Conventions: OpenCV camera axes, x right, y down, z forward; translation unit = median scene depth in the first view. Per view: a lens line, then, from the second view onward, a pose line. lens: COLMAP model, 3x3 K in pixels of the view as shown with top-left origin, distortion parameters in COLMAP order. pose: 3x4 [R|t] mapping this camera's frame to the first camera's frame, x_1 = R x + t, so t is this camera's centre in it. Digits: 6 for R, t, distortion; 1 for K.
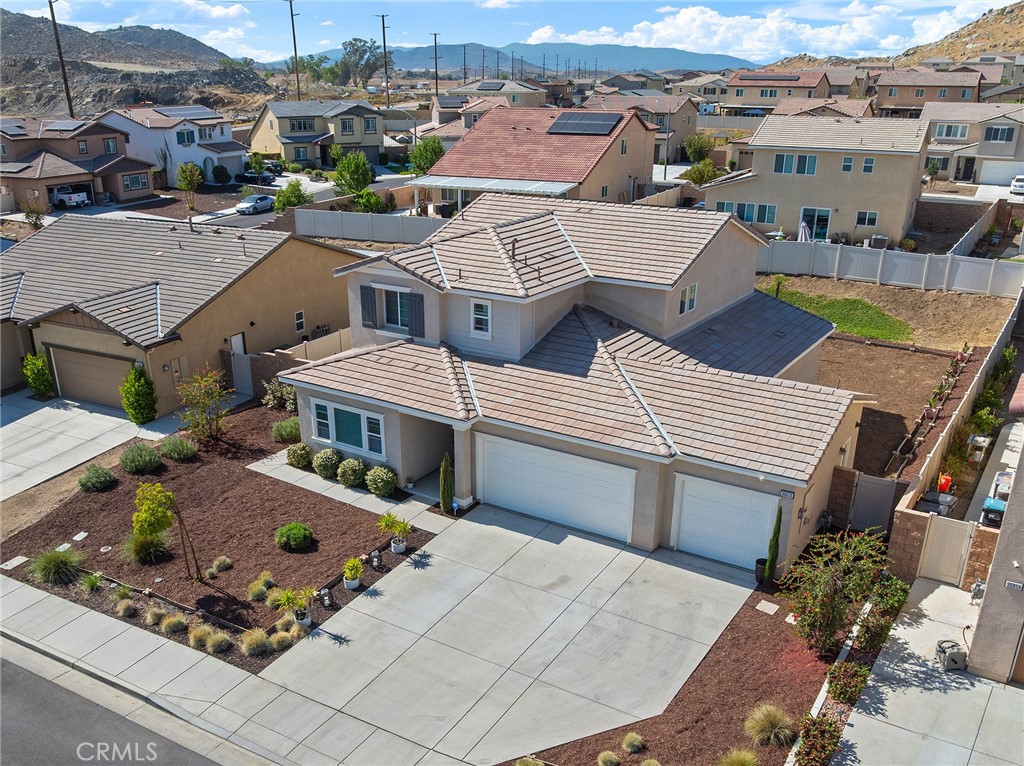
lens RADIAL K [[917.6, 0, 487.6], [0, 917.6, 477.7], [0, 0, 1]] dist [-0.031323, -0.025696]
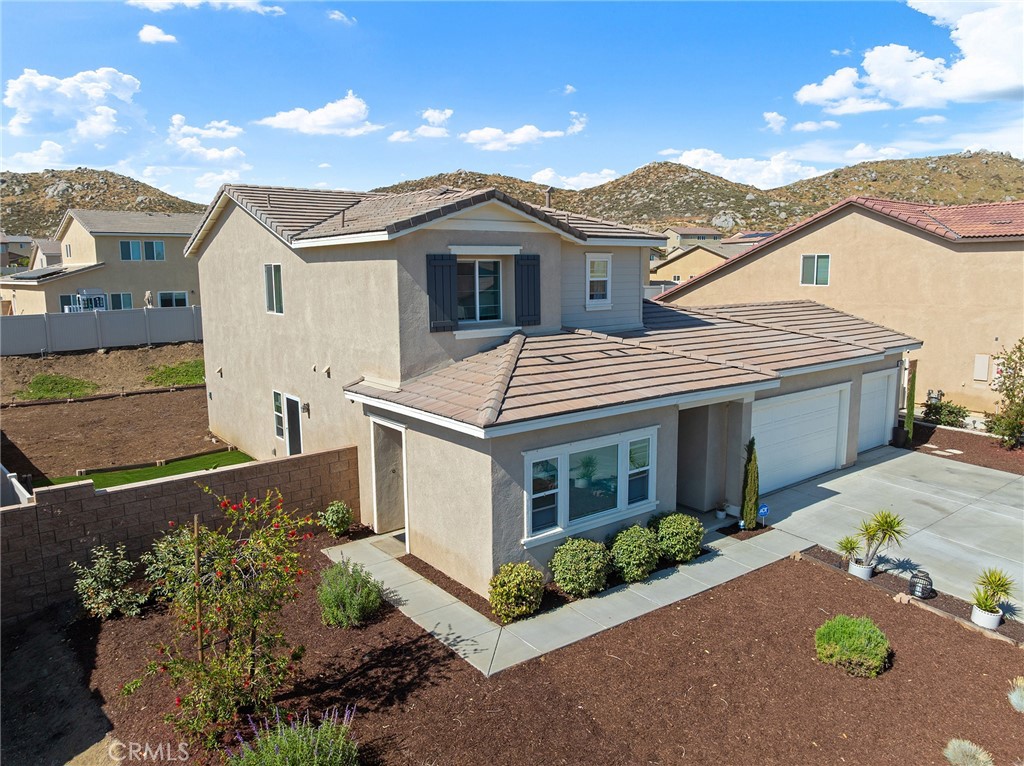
lens RADIAL K [[722.1, 0, 511.0], [0, 722.1, 373.4], [0, 0, 1]] dist [-0.044996, 0.016403]
pose [[0.317249, -0.135183, 0.938658, -0.566242], [0.391997, 0.919967, 0.000004, -0.134522], [-0.863534, 0.367950, 0.344850, 0.892593]]
